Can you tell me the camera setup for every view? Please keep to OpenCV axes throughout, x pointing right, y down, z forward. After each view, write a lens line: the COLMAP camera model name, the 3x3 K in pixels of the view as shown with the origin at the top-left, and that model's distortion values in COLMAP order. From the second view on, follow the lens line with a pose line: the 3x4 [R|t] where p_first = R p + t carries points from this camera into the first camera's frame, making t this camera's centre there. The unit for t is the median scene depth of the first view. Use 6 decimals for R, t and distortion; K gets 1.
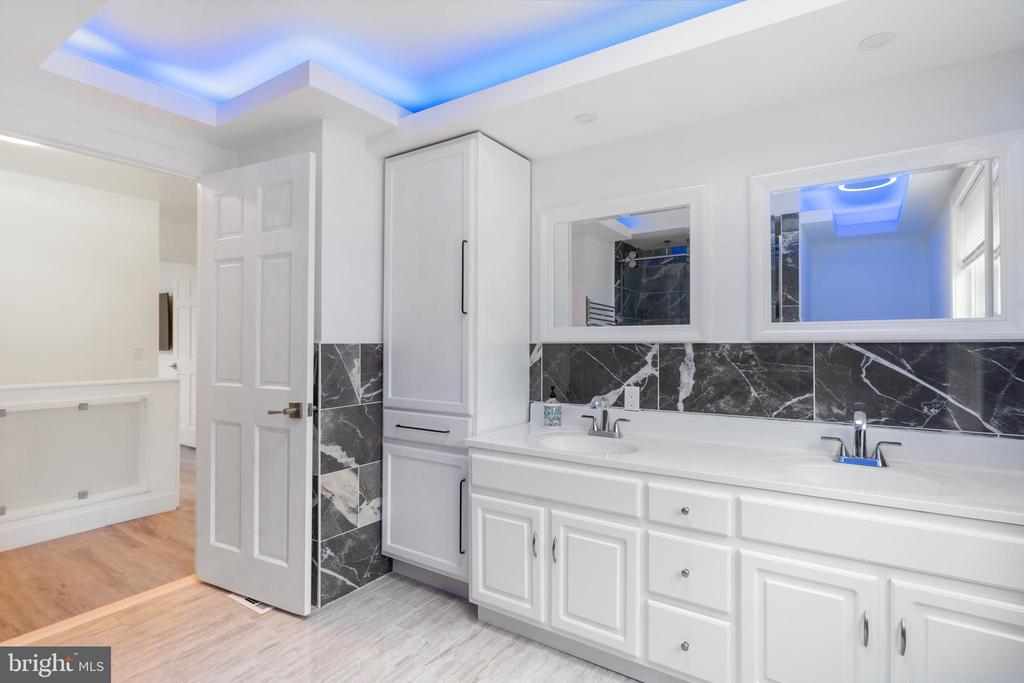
lens RADIAL K [[517.0, 0, 516.6], [0, 517.0, 342.7], [0, 0, 1]] dist [-0.004376, 0.001009]
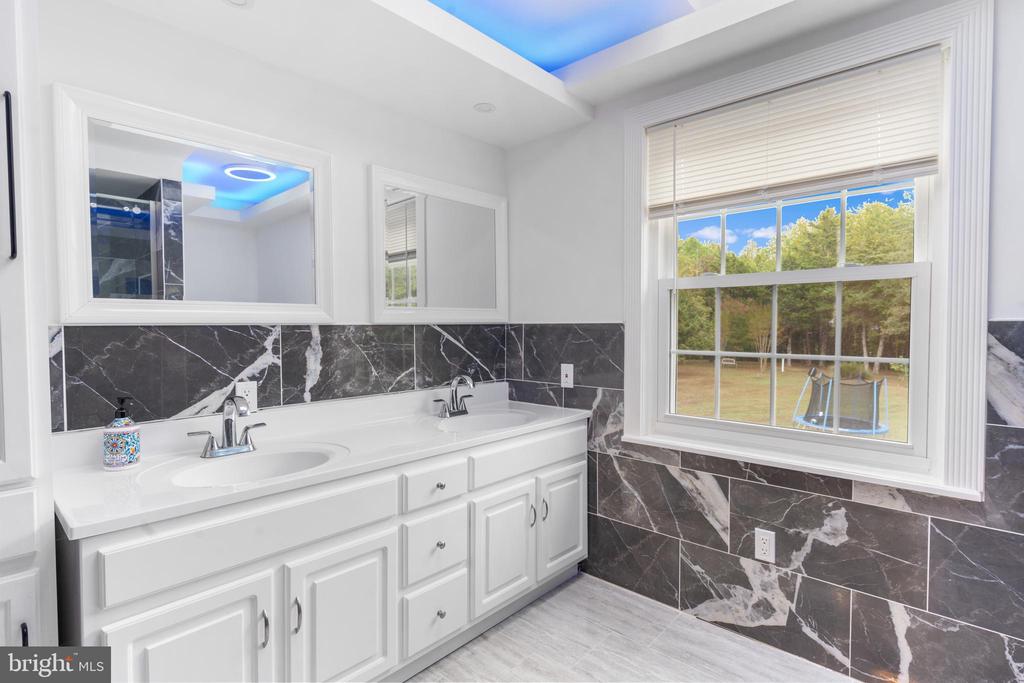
lens RADIAL K [[517.0, 0, 517.2], [0, 517.0, 337.1], [0, 0, 1]] dist [-0.004376, 0.001009]
pose [[0.135995, -0.022366, 0.990457, -0.512244], [0.000922, 0.999748, 0.022449, 0.002032], [-0.990709, -0.002140, 0.135981, 0.532110]]
